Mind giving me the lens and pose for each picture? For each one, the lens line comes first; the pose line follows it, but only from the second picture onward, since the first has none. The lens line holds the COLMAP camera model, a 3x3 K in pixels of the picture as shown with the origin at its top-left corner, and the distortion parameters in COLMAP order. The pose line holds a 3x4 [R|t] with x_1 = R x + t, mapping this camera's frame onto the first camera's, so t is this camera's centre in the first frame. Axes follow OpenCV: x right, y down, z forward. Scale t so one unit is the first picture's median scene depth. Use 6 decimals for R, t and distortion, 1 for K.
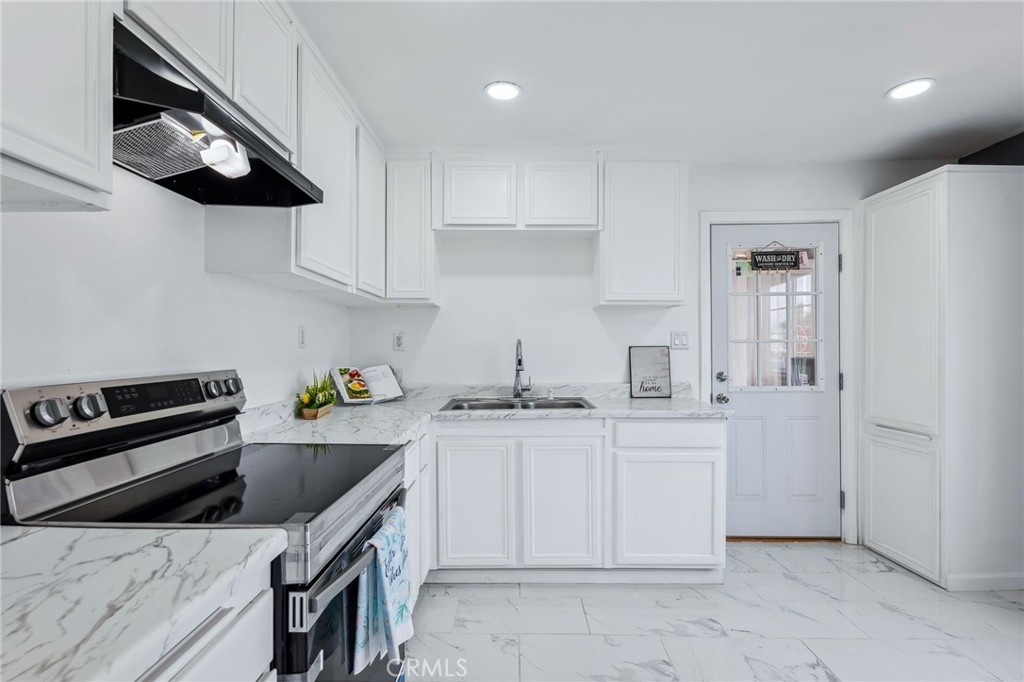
lens RADIAL K [[482.0, 0, 509.9], [0, 482.0, 347.6], [0, 0, 1]] dist [-0.000206, 0.000656]
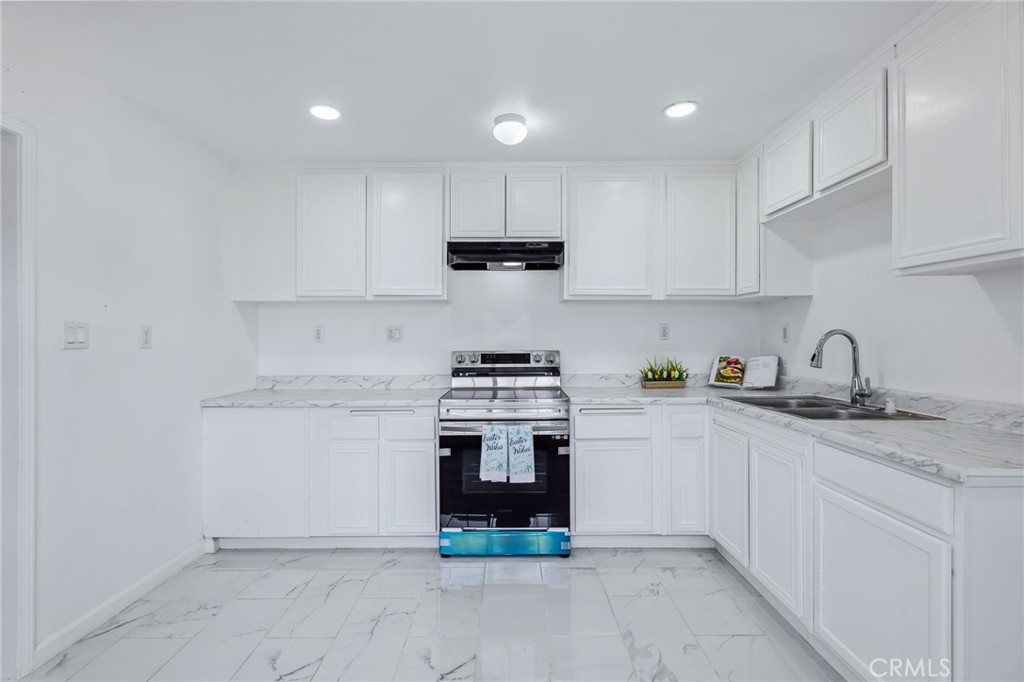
lens RADIAL K [[477.5, 0, 510.0], [0, 477.5, 336.6], [0, 0, 1]] dist [-0.000321, 0.000256]
pose [[0.012604, -0.002002, -0.999919, 0.788649], [0.002417, 0.999995, -0.001971, -0.005219], [0.999918, -0.002392, 0.012608, 0.431727]]
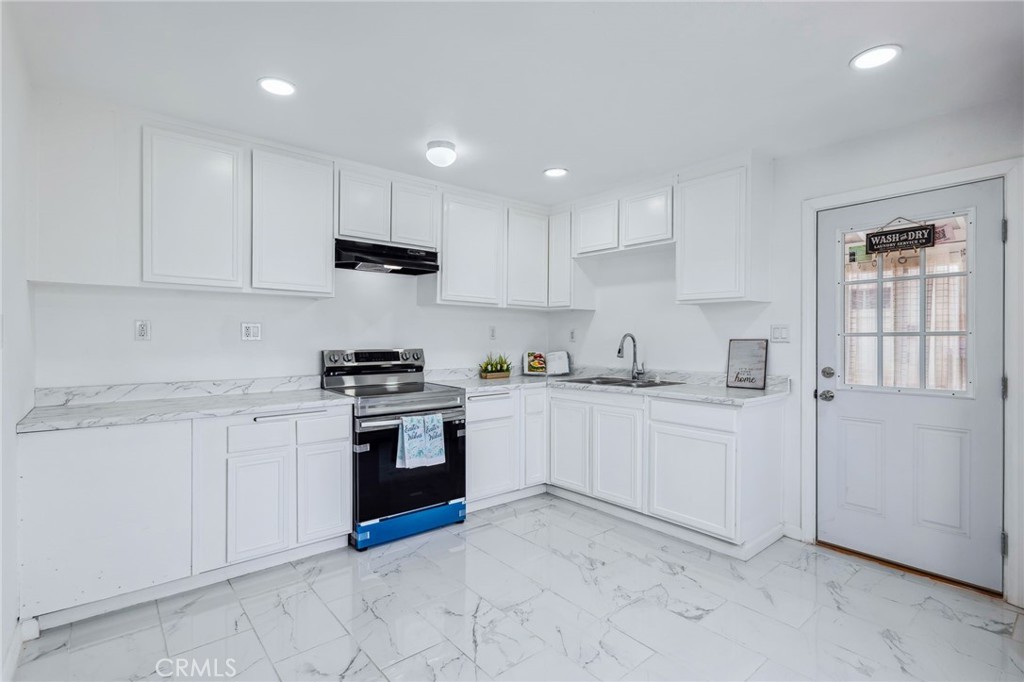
lens RADIAL K [[488.1, 0, 513.4], [0, 488.1, 340.3], [0, 0, 1]] dist [0.000255, 0.000563]
pose [[0.653807, 0.006551, -0.756633, 0.785368], [-0.005009, 0.999978, 0.004329, -0.002937], [0.756645, 0.000960, 0.653826, -0.085471]]
